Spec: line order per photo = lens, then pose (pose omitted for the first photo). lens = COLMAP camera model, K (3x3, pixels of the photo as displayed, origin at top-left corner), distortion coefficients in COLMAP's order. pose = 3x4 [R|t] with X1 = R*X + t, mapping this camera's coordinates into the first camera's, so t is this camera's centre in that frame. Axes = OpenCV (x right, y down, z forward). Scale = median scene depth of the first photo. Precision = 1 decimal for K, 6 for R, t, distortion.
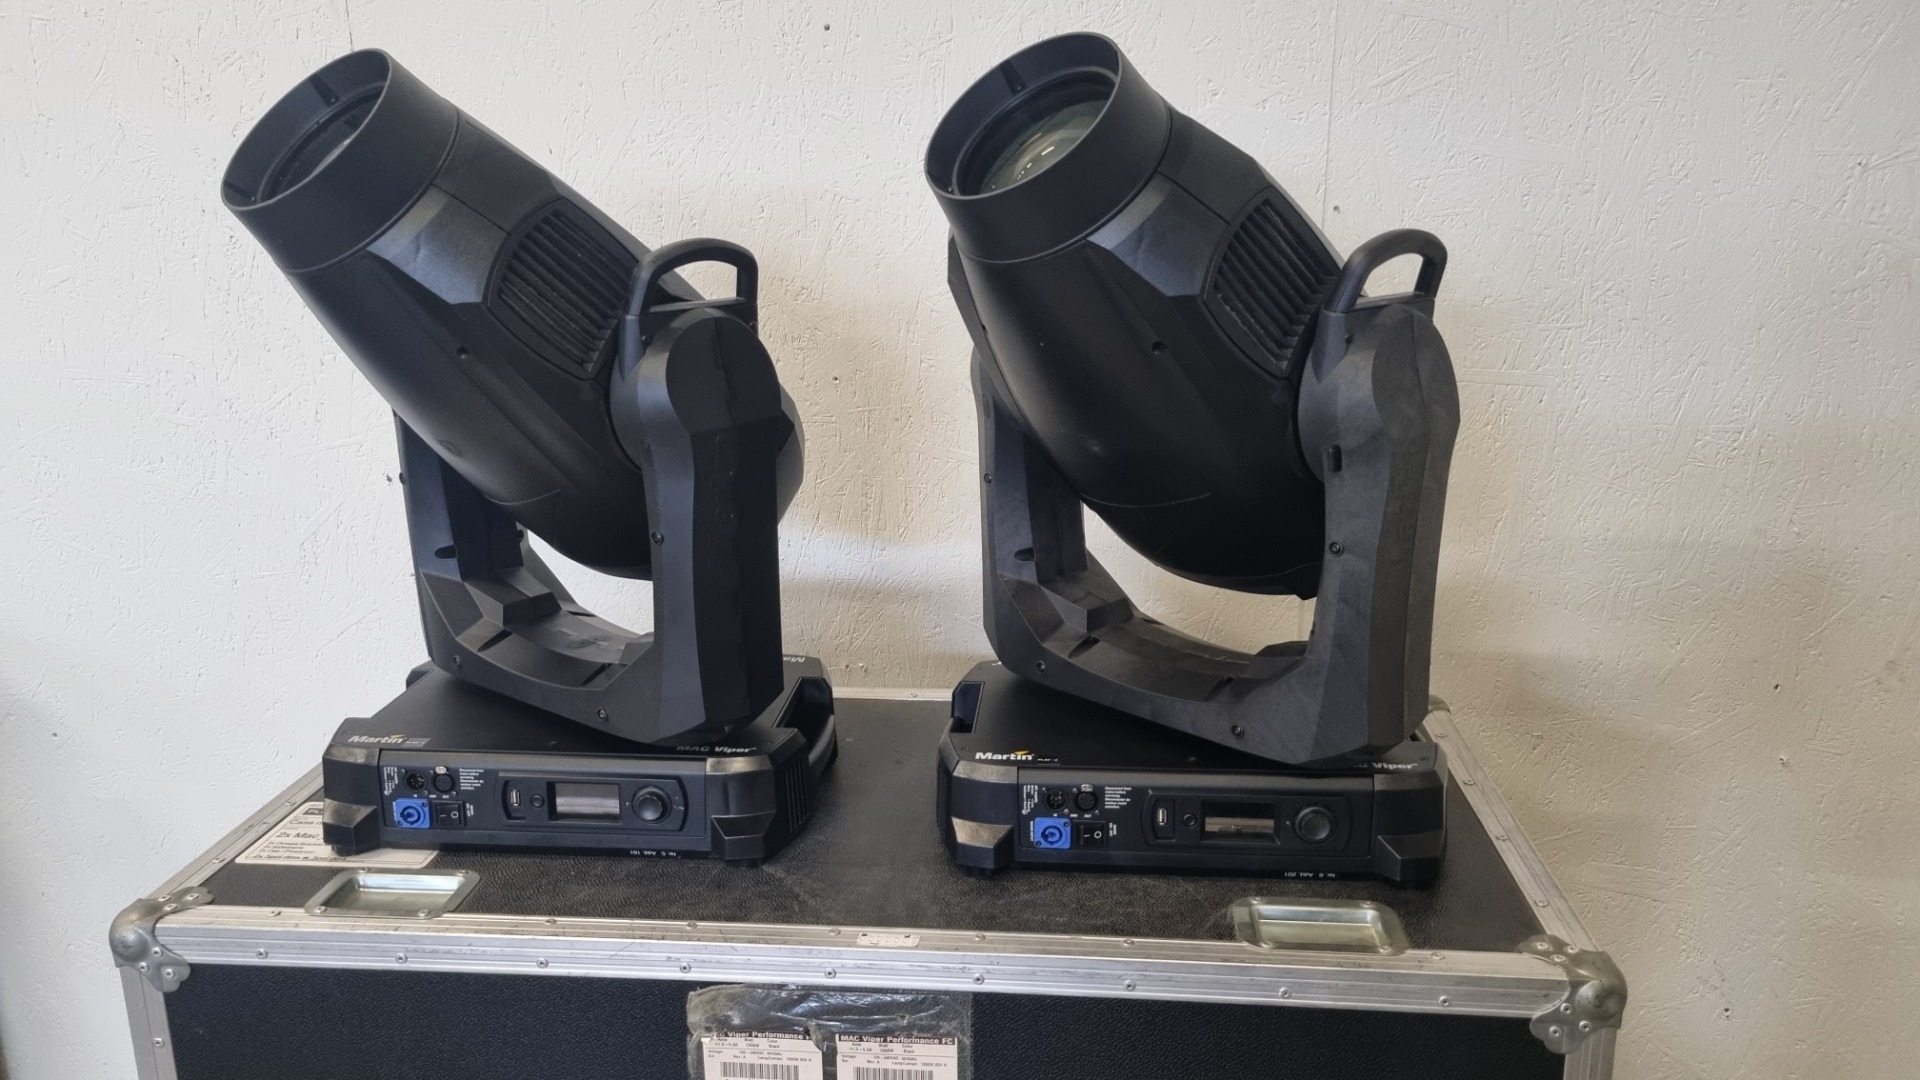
lens RADIAL K [[1164.6, 0, 970.8], [0, 1164.6, 619.7], [0, 0, 1]] dist [0.061749, -0.031834]
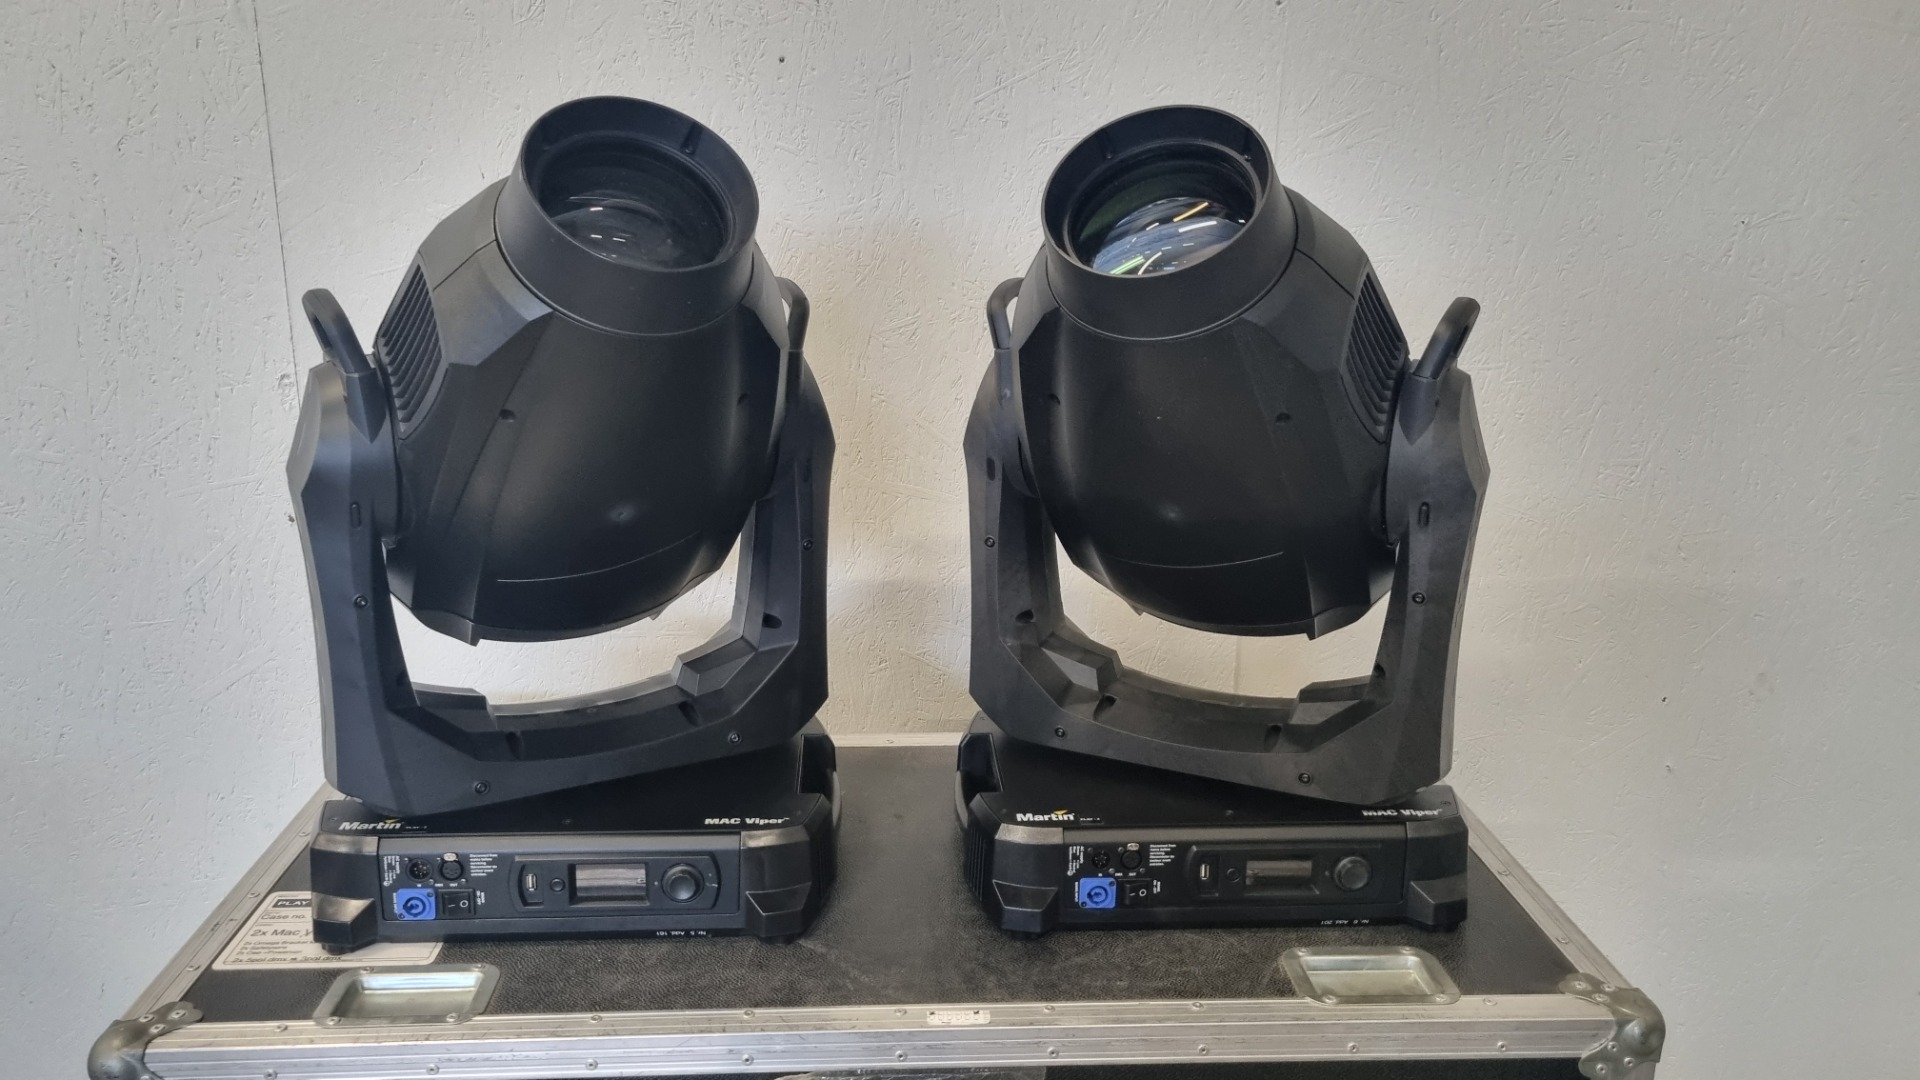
lens RADIAL K [[1164.6, 0, 970.8], [0, 1164.6, 619.7], [0, 0, 1]] dist [0.061749, -0.031834]
pose [[0.991967, -0.020244, 0.124867, -0.157519], [0.020975, 0.999770, -0.004544, -0.048034], [-0.124747, 0.007127, 0.992163, 0.023274]]
